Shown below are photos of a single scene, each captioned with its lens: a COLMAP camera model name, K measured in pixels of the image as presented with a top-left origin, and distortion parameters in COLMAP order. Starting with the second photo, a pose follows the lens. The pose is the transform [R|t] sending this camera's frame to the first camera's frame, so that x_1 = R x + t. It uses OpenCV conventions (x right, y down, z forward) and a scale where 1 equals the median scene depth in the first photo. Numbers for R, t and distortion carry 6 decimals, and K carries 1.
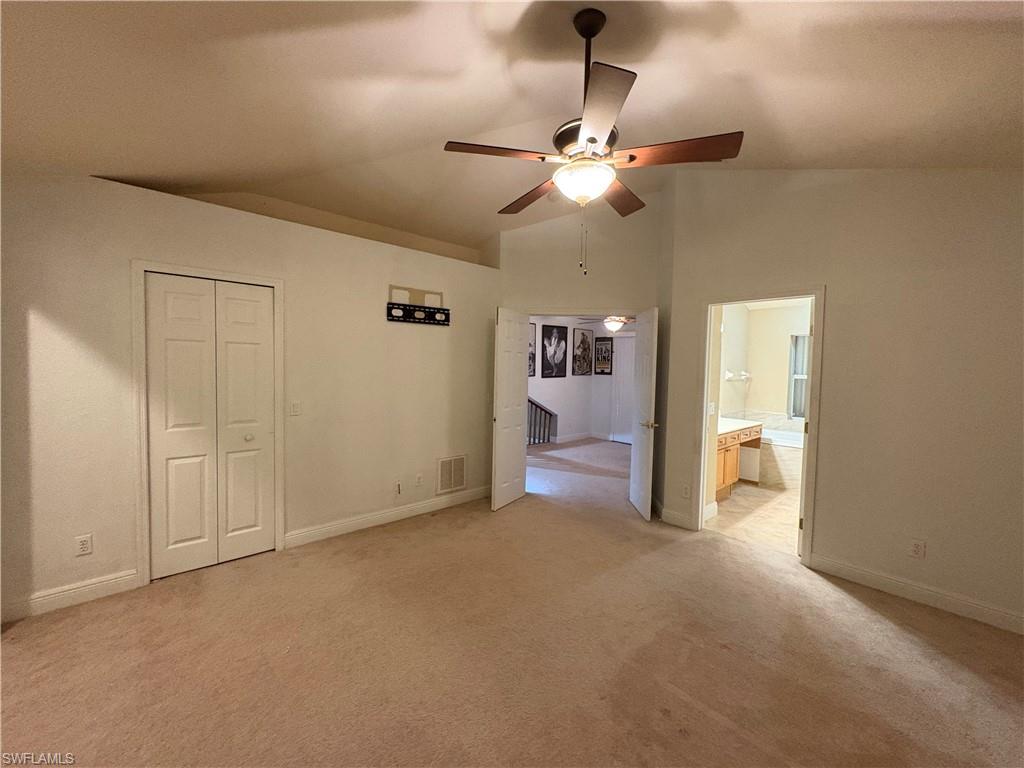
lens RADIAL K [[406.6, 0, 512.0], [0, 406.6, 384.0], [0, 0, 1]] dist [-0.000364, 0.000490]
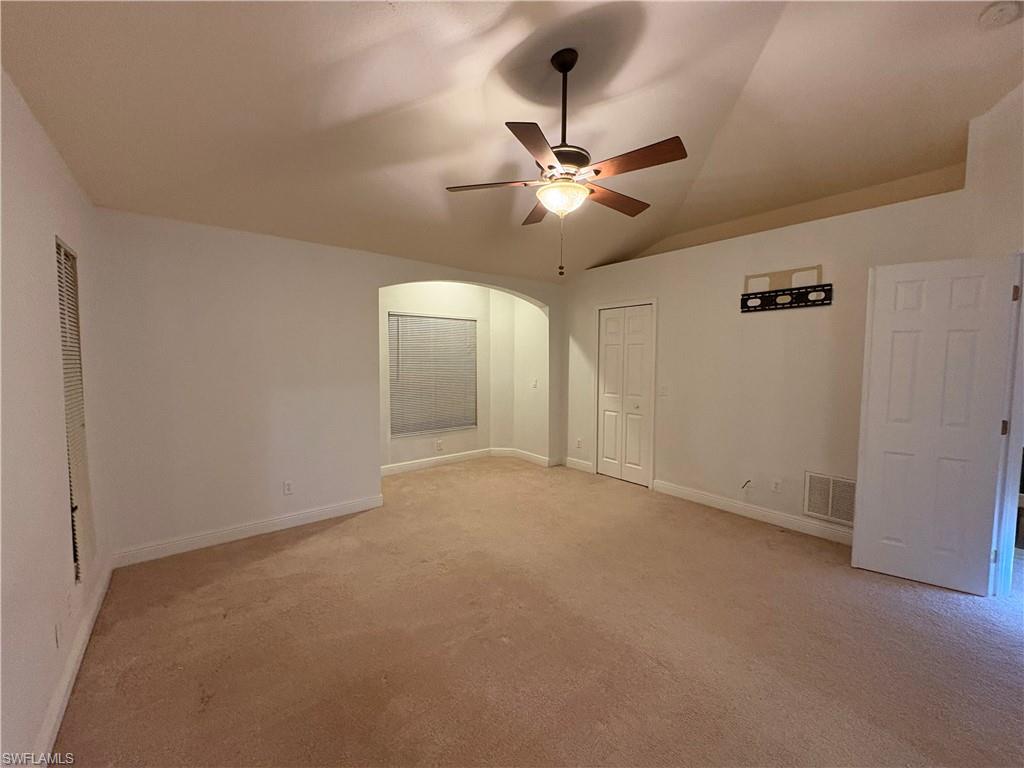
lens RADIAL K [[406.6, 0, 512.0], [0, 406.6, 384.0], [0, 0, 1]] dist [-0.000364, 0.000490]
pose [[-0.055118, 0.044658, -0.997481, 0.708394], [-0.048963, 0.997677, 0.047372, 0.000021], [0.997279, 0.051450, -0.052803, 0.478921]]
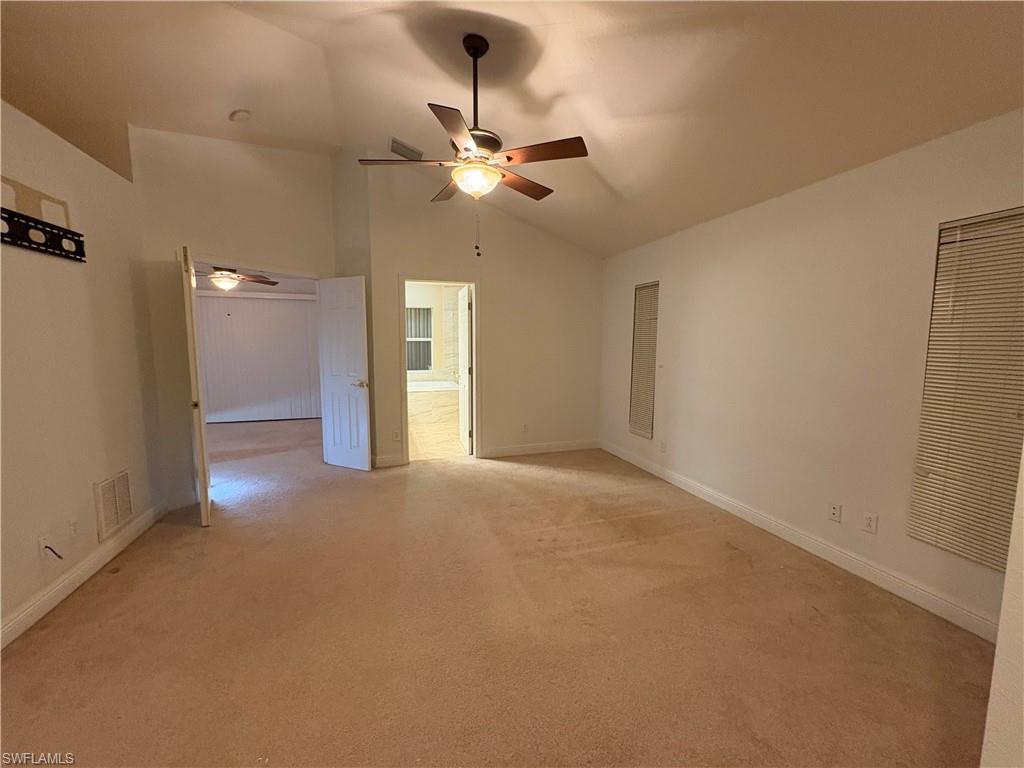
lens RADIAL K [[406.6, 0, 512.0], [0, 406.6, 384.0], [0, 0, 1]] dist [-0.000364, 0.000490]
pose [[0.408011, -0.120969, 0.904928, -0.496312], [0.045200, 0.992644, 0.112315, -0.005577], [-0.911858, -0.004923, 0.410477, 0.197429]]
